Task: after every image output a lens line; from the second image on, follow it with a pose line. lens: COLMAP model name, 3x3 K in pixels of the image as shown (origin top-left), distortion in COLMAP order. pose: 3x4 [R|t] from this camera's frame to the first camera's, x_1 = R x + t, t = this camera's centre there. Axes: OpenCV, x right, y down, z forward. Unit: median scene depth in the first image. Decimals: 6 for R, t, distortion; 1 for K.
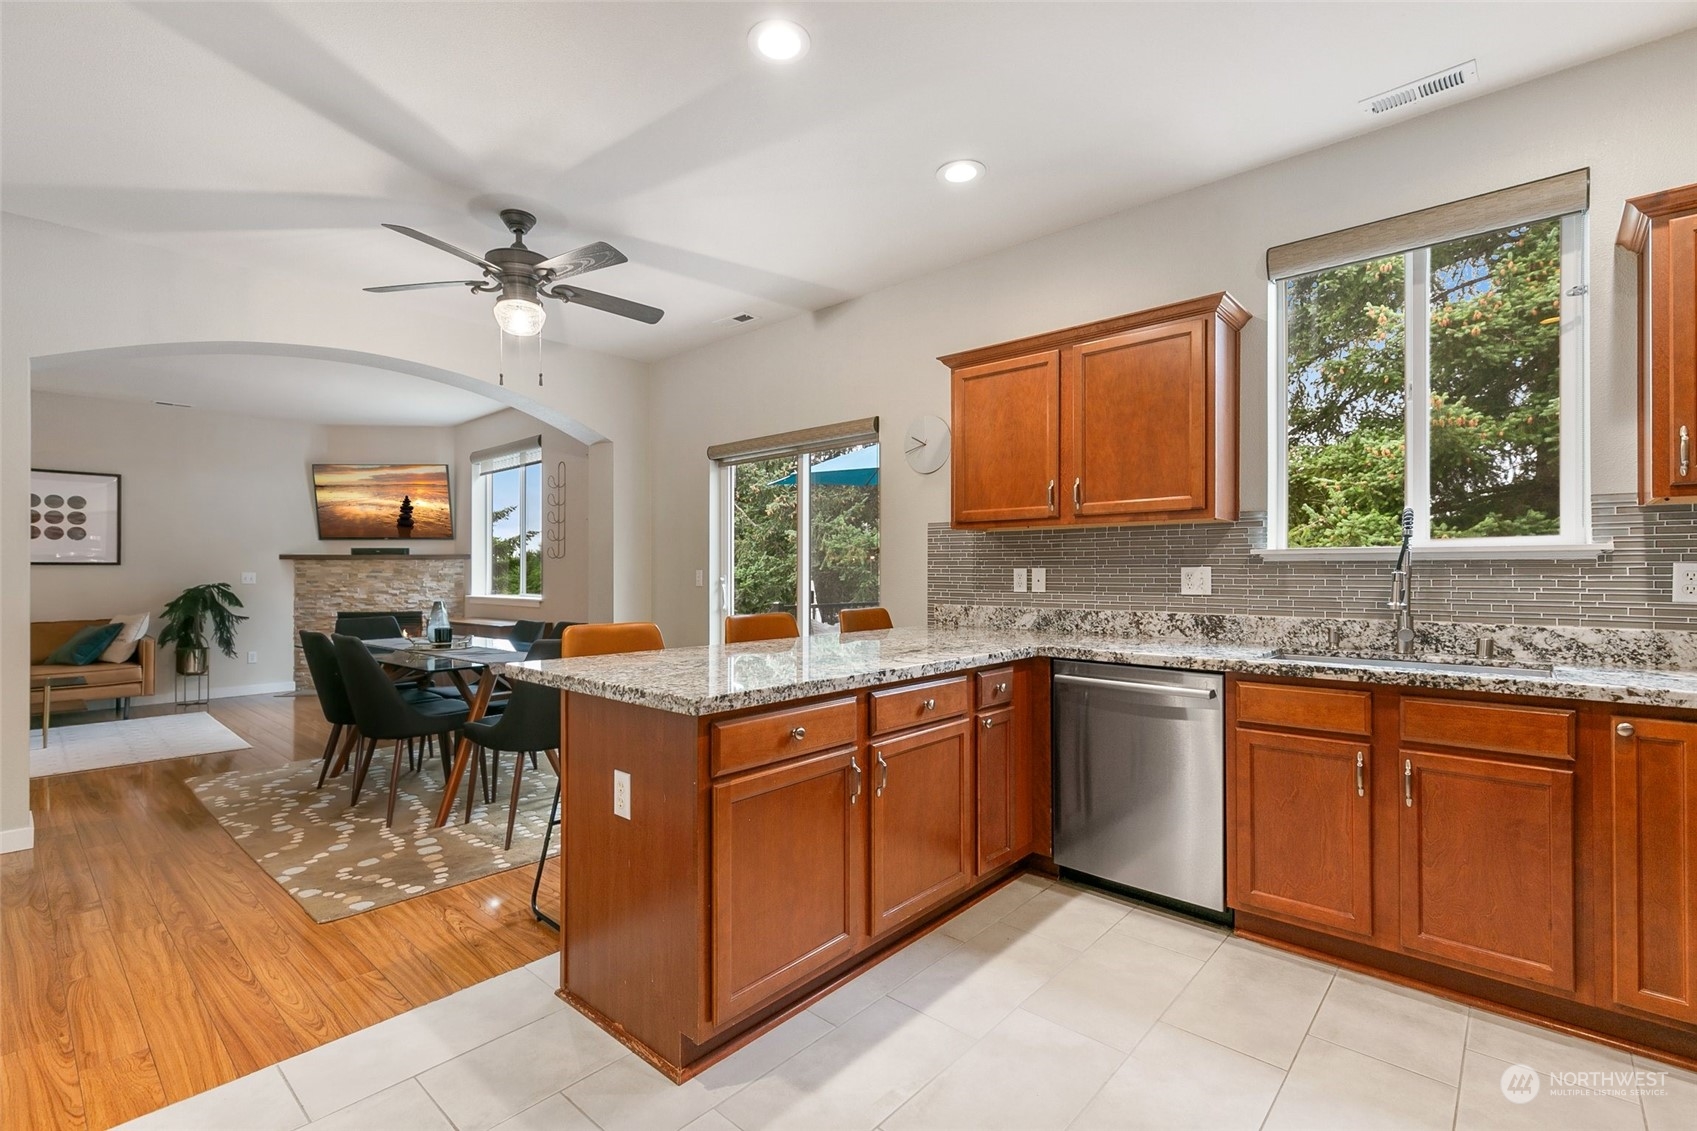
lens RADIAL K [[775.2, 0, 828.4], [0, 775.2, 567.9], [0, 0, 1]] dist [0.009391, -0.001840]
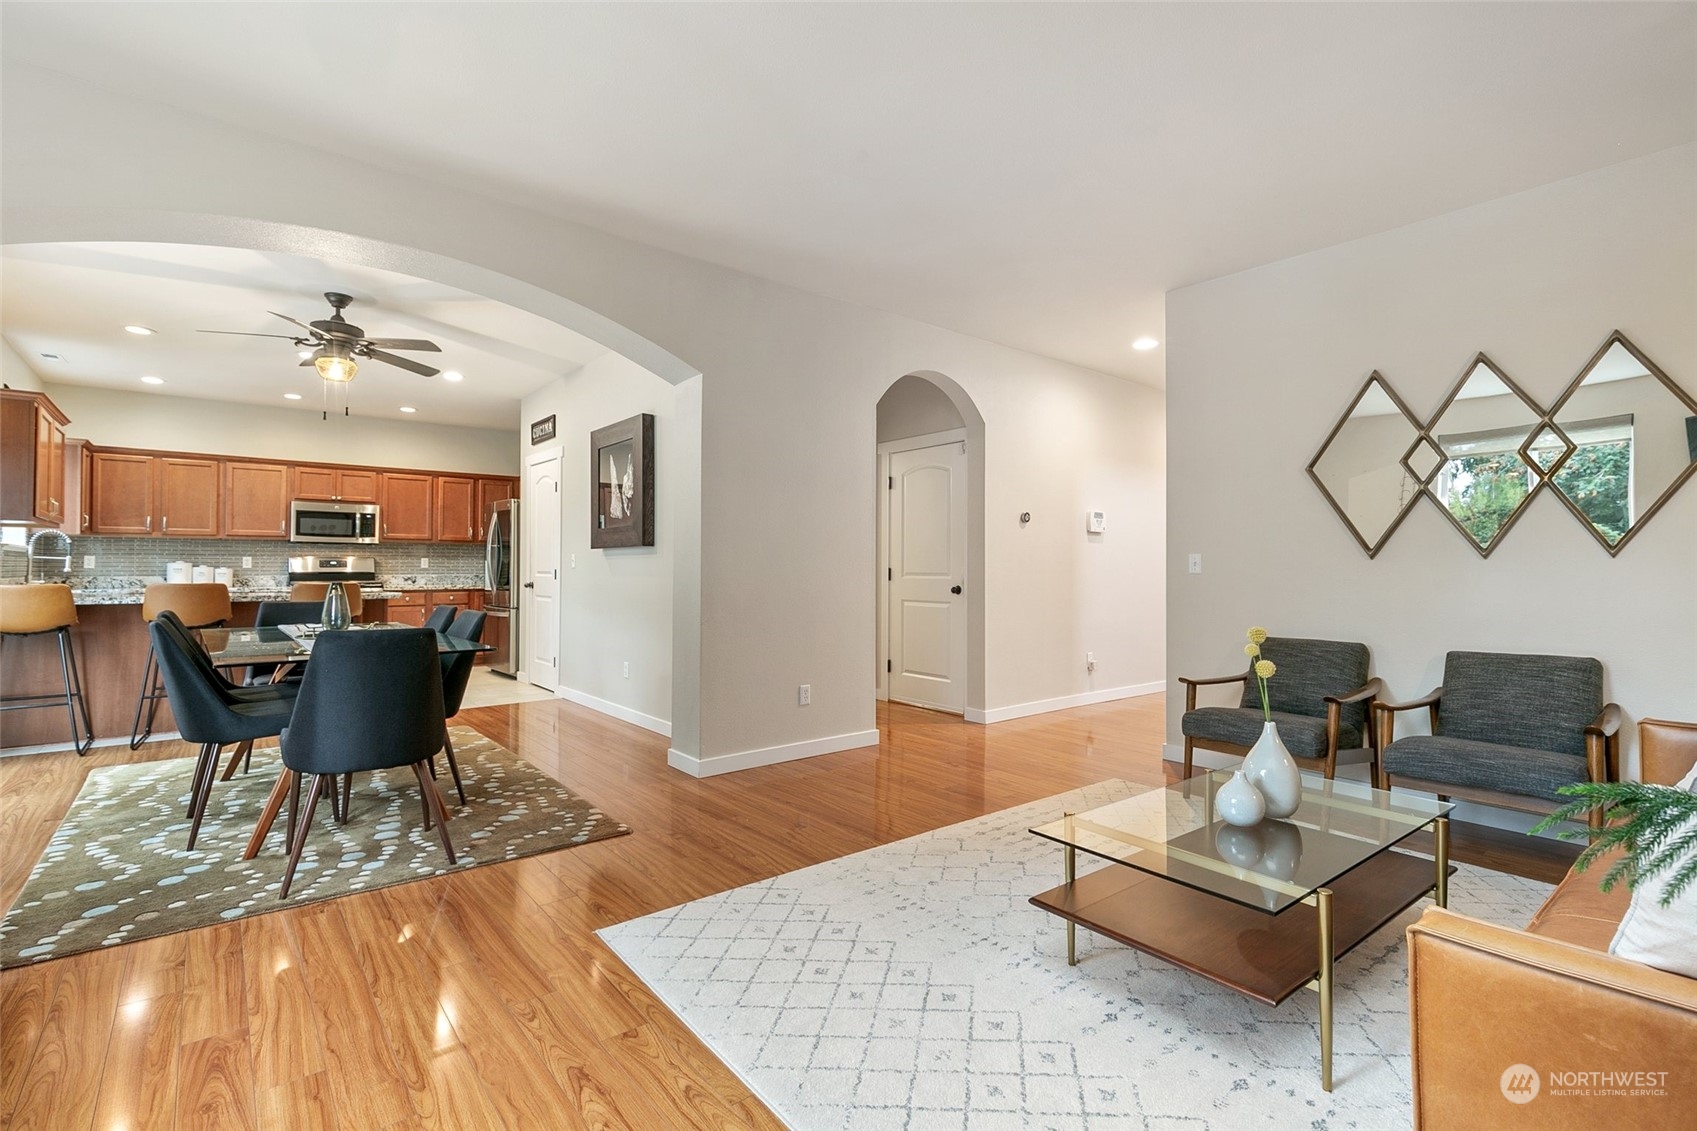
lens RADIAL K [[775.2, 0, 833.1], [0, 775.2, 559.5], [0, 0, 1]] dist [0.009391, -0.001840]
pose [[-0.989666, 0.000930, 0.143392, -1.617735], [-0.001883, 0.999808, -0.019480, 0.046460], [-0.143382, -0.019548, -0.989474, 2.461892]]
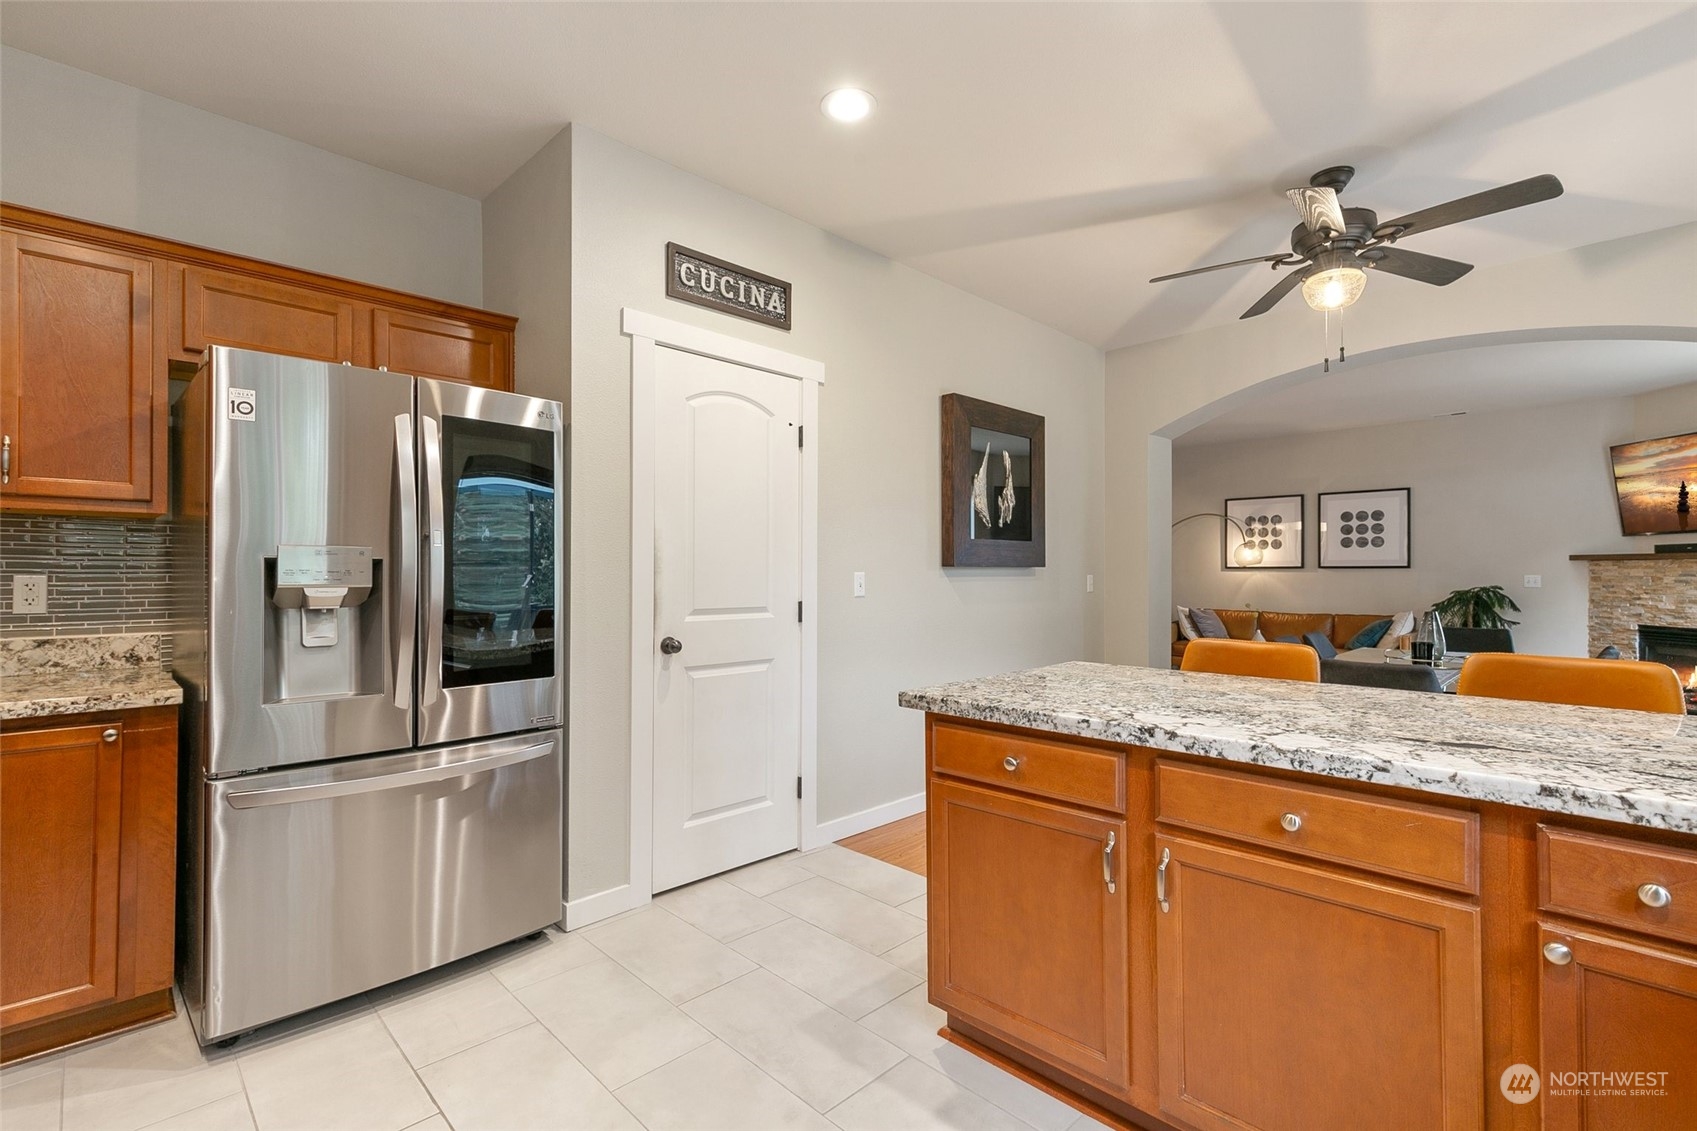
lens RADIAL K [[775.2, 0, 856.9], [0, 775.2, 571.7], [0, 0, 1]] dist [0.009391, -0.001840]
pose [[-0.043916, 0.001153, -0.999035, 0.573846], [0.005315, 0.999985, 0.000921, -0.007851], [0.999021, -0.005269, -0.043921, 0.565597]]
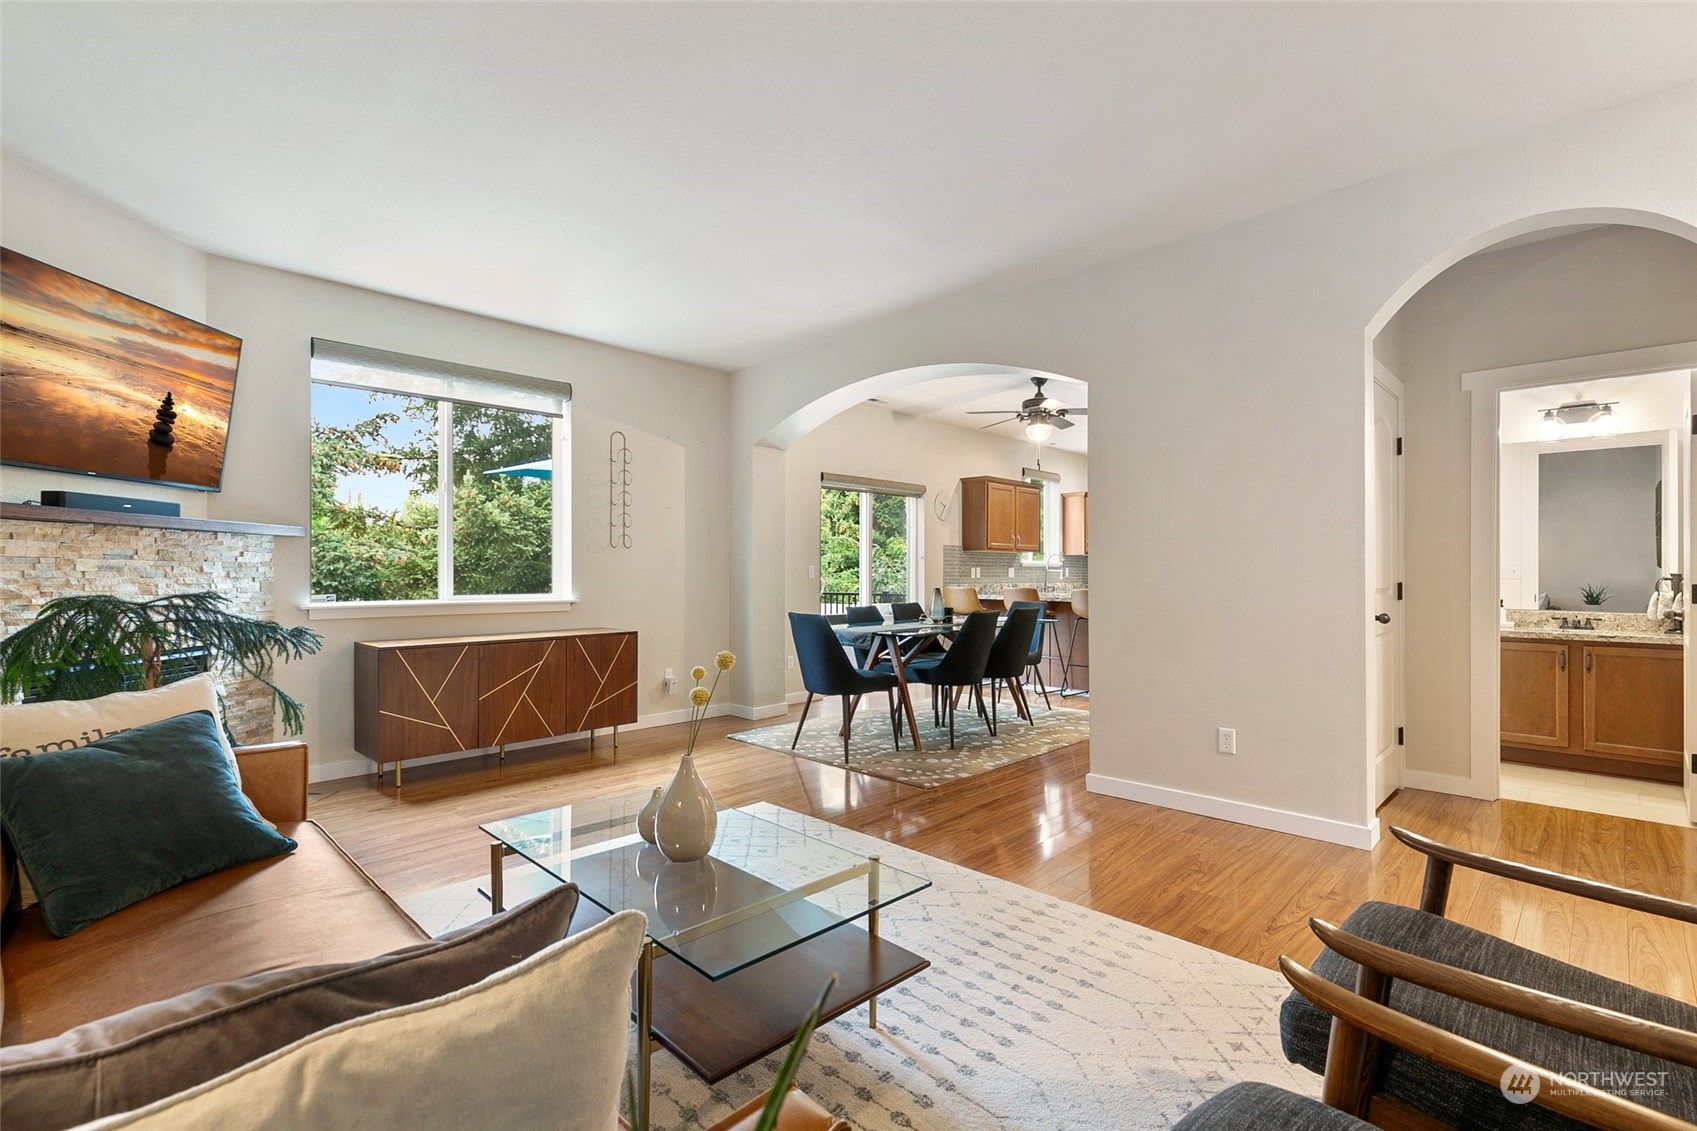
lens RADIAL K [[775.2, 0, 832.7], [0, 775.2, 557.8], [0, 0, 1]] dist [0.009391, -0.001840]
pose [[0.041898, 0.021800, 0.998884, -2.534391], [-0.007332, 0.999742, -0.021511, 0.030285], [-0.999095, -0.006423, 0.042047, 1.568206]]
